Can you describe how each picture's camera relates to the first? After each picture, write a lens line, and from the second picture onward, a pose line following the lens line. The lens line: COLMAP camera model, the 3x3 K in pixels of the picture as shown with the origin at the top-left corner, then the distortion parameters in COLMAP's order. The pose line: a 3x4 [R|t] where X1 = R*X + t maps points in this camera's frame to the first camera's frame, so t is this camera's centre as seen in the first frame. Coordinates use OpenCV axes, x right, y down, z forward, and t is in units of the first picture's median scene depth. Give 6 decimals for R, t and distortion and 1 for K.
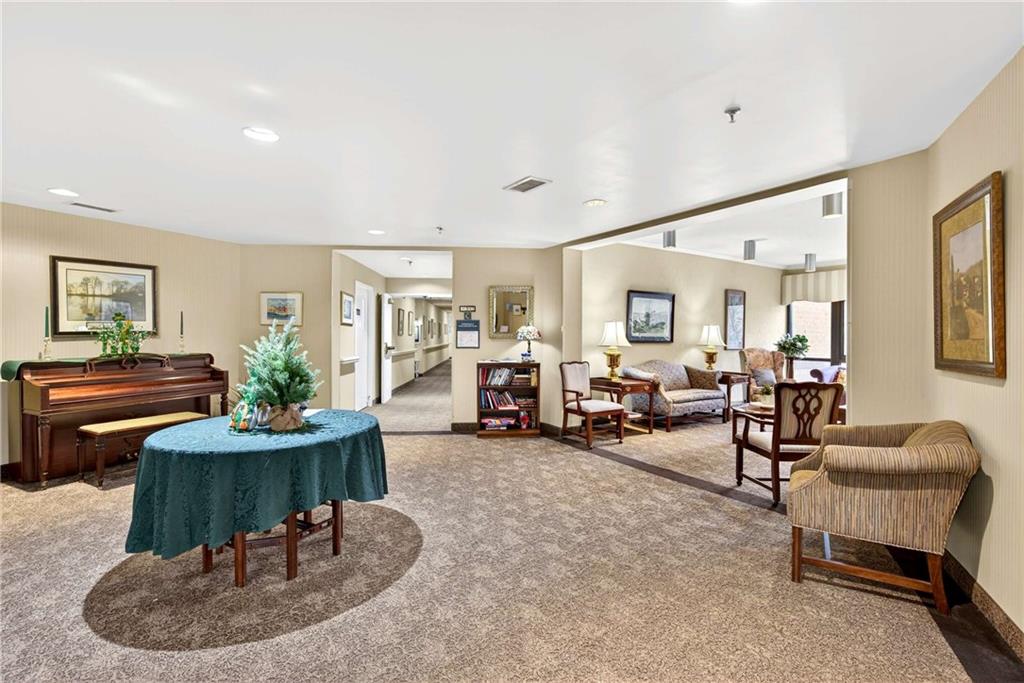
lens RADIAL K [[462.6, 0, 514.1], [0, 462.6, 335.4], [0, 0, 1]] dist [-0.000275, 0.000098]
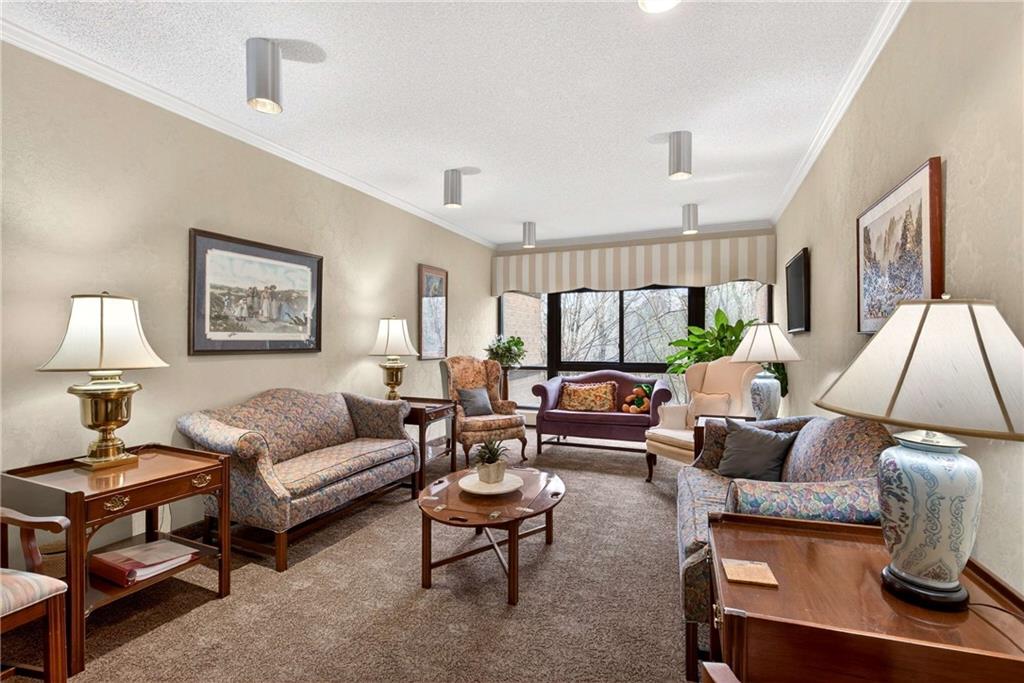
lens RADIAL K [[462.6, 0, 514.1], [0, 462.6, 335.4], [0, 0, 1]] dist [-0.000275, 0.000098]
pose [[0.823447, -0.004758, 0.567373, 0.223890], [0.012030, 0.999886, -0.009074, 0.004811], [-0.567266, 0.014298, 0.823411, 0.444762]]
